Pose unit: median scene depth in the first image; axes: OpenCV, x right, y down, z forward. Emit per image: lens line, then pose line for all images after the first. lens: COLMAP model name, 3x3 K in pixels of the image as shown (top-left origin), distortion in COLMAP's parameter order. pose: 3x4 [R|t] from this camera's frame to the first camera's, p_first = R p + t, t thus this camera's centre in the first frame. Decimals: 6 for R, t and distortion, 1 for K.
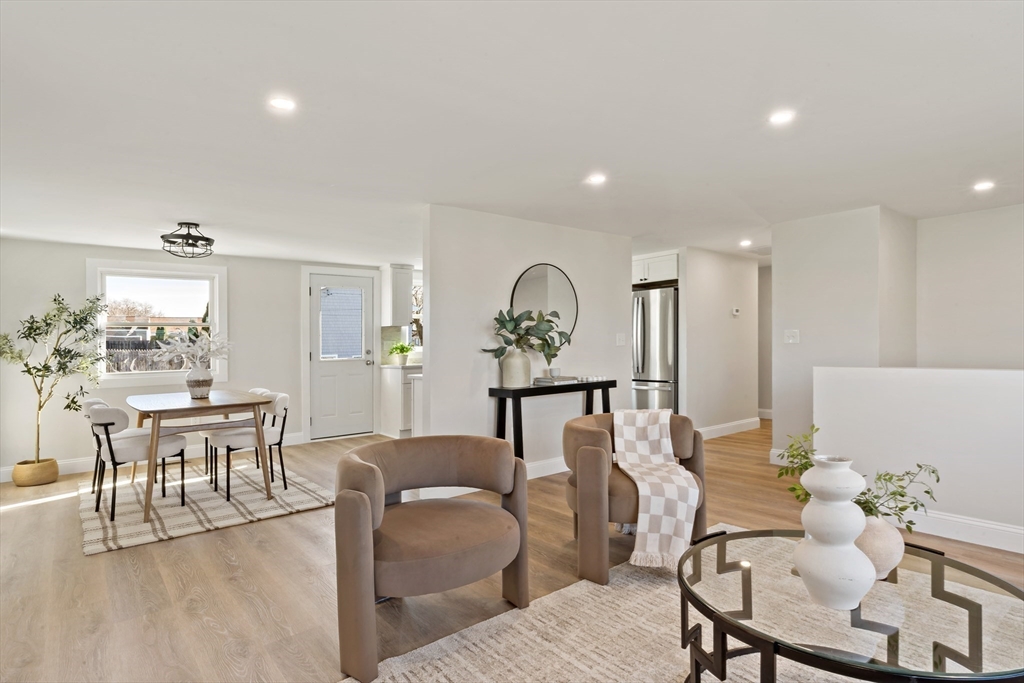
lens RADIAL K [[544.2, 0, 524.8], [0, 544.2, 331.3], [0, 0, 1]] dist [0.007810, -0.005549]
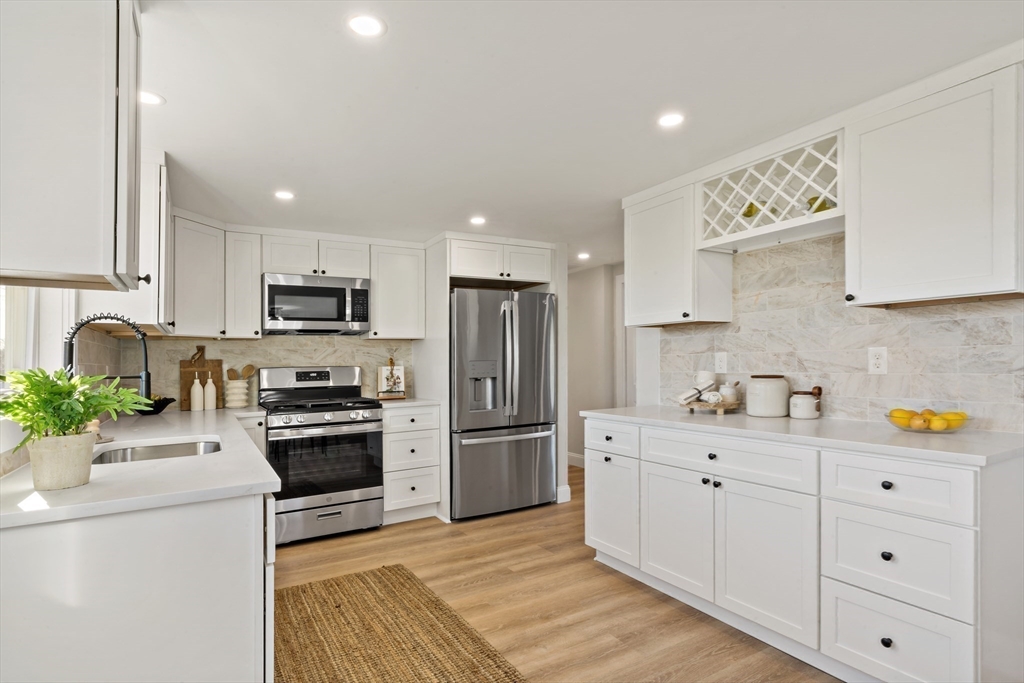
lens RADIAL K [[544.2, 0, 522.8], [0, 544.2, 355.0], [0, 0, 1]] dist [0.007810, -0.005549]
pose [[0.155225, 0.027325, 0.987501, -0.598636], [-0.004473, 0.999627, -0.026957, 0.029205], [-0.987869, -0.000232, 0.155289, 1.226068]]
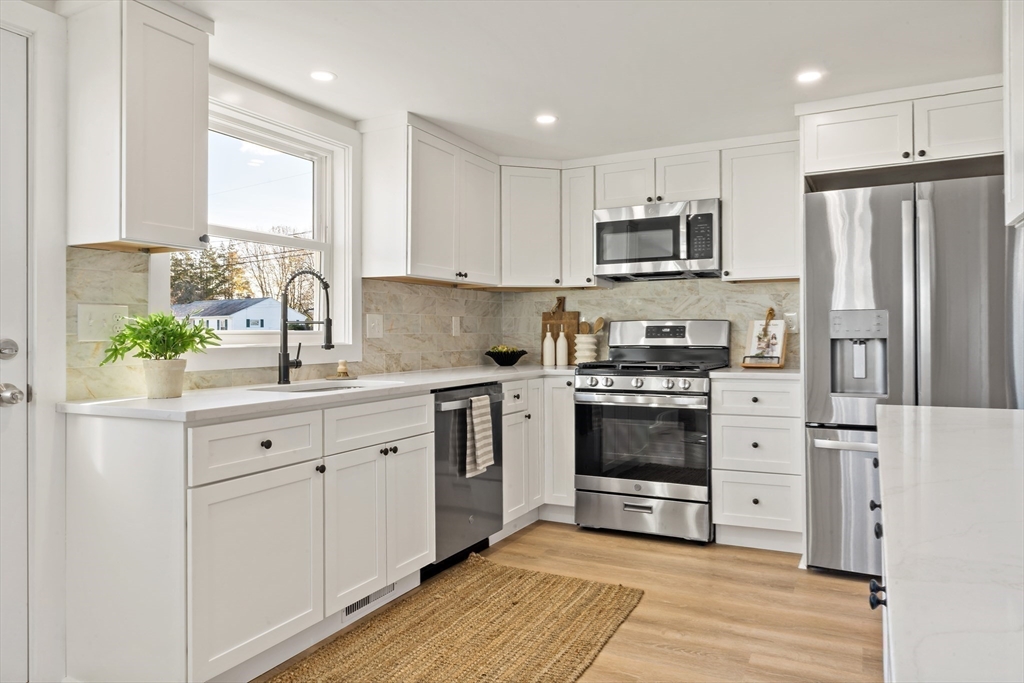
lens RADIAL K [[695.1, 0, 514.2], [0, 695.1, 319.4], [0, 0, 1]] dist [-0.002263, 0.008928]
pose [[0.926784, 0.020297, 0.375047, -0.290891], [-0.019212, 0.999793, -0.006632, 0.034622], [-0.375104, -0.001059, 0.926982, 0.946824]]
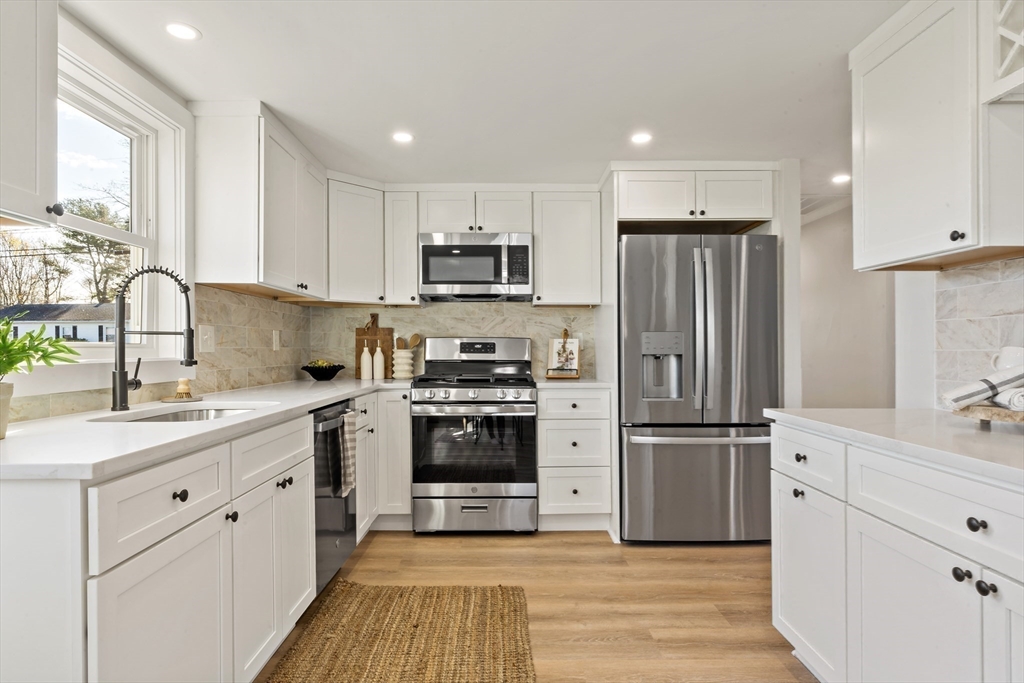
lens RADIAL K [[579.7, 0, 518.4], [0, 579.7, 332.5], [0, 0, 1]] dist [0.003858, -0.000414]
pose [[0.633968, 0.040272, 0.772310, -0.387230], [-0.030738, 0.999166, -0.026870, 0.039579], [-0.772748, -0.006704, 0.634677, 1.124231]]
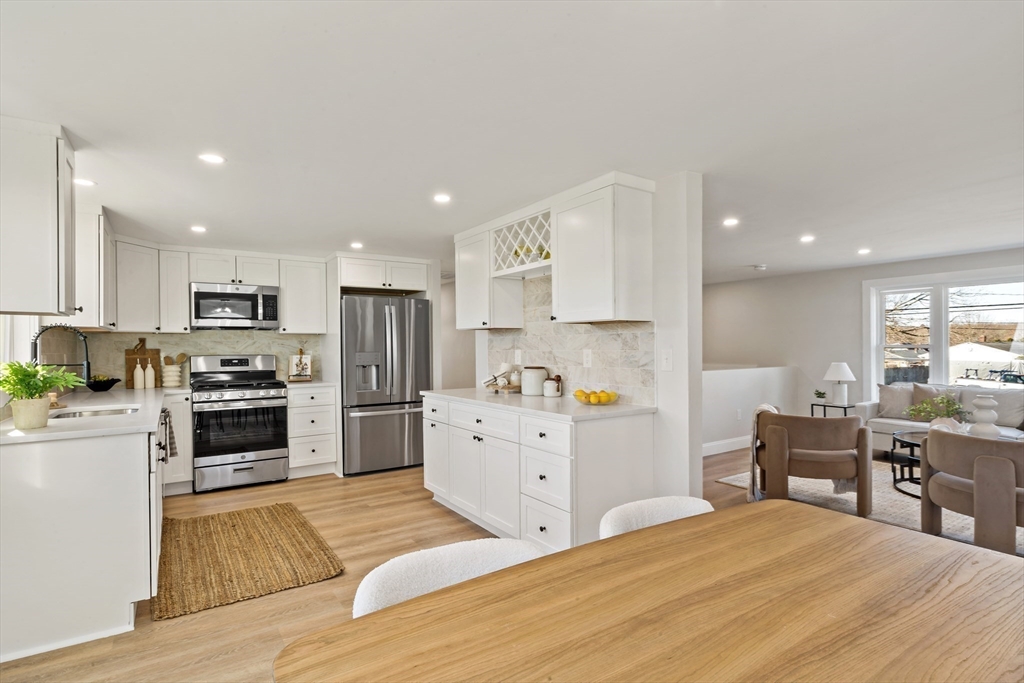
lens RADIAL K [[544.4, 0, 522.8], [0, 544.4, 357.8], [0, 0, 1]] dist [0.005414, -0.001948]
pose [[0.123488, -0.004946, 0.992334, -0.815317], [-0.015216, 0.999861, 0.006878, 0.014798], [-0.992229, -0.015949, 0.123395, 0.975183]]
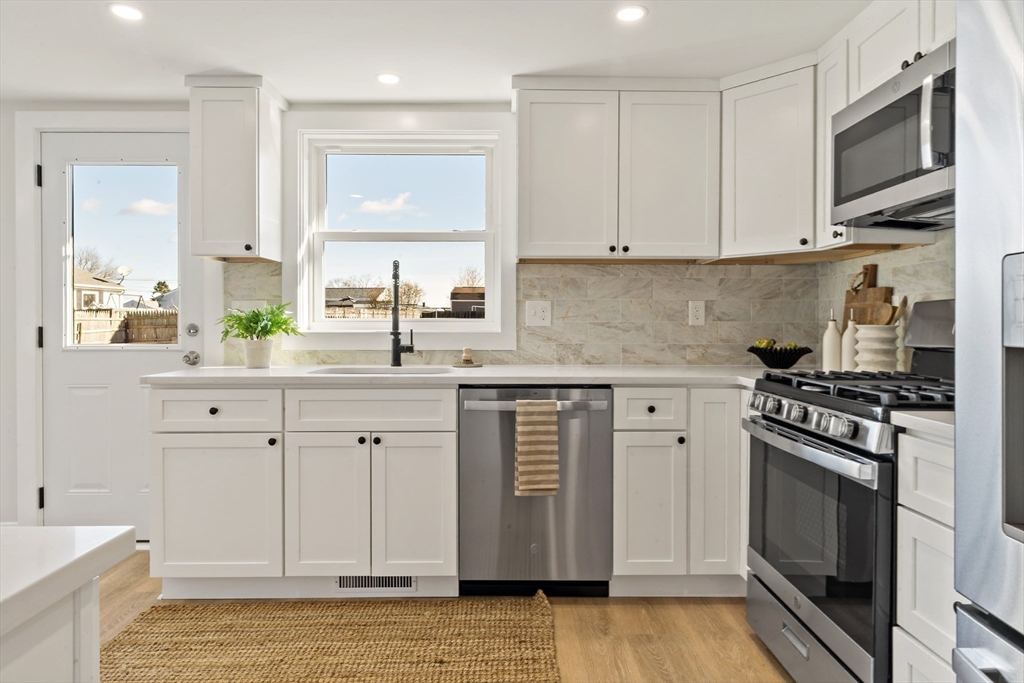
lens RADIAL K [[609.6, 0, 555.3], [0, 609.6, 320.0], [0, 0, 1]] dist [0.004230, 0.007042]
pose [[0.768810, 0.017282, -0.639243, 0.266418], [-0.000520, 0.999651, 0.026400, 0.029893], [0.639477, -0.019965, 0.768551, 1.235996]]
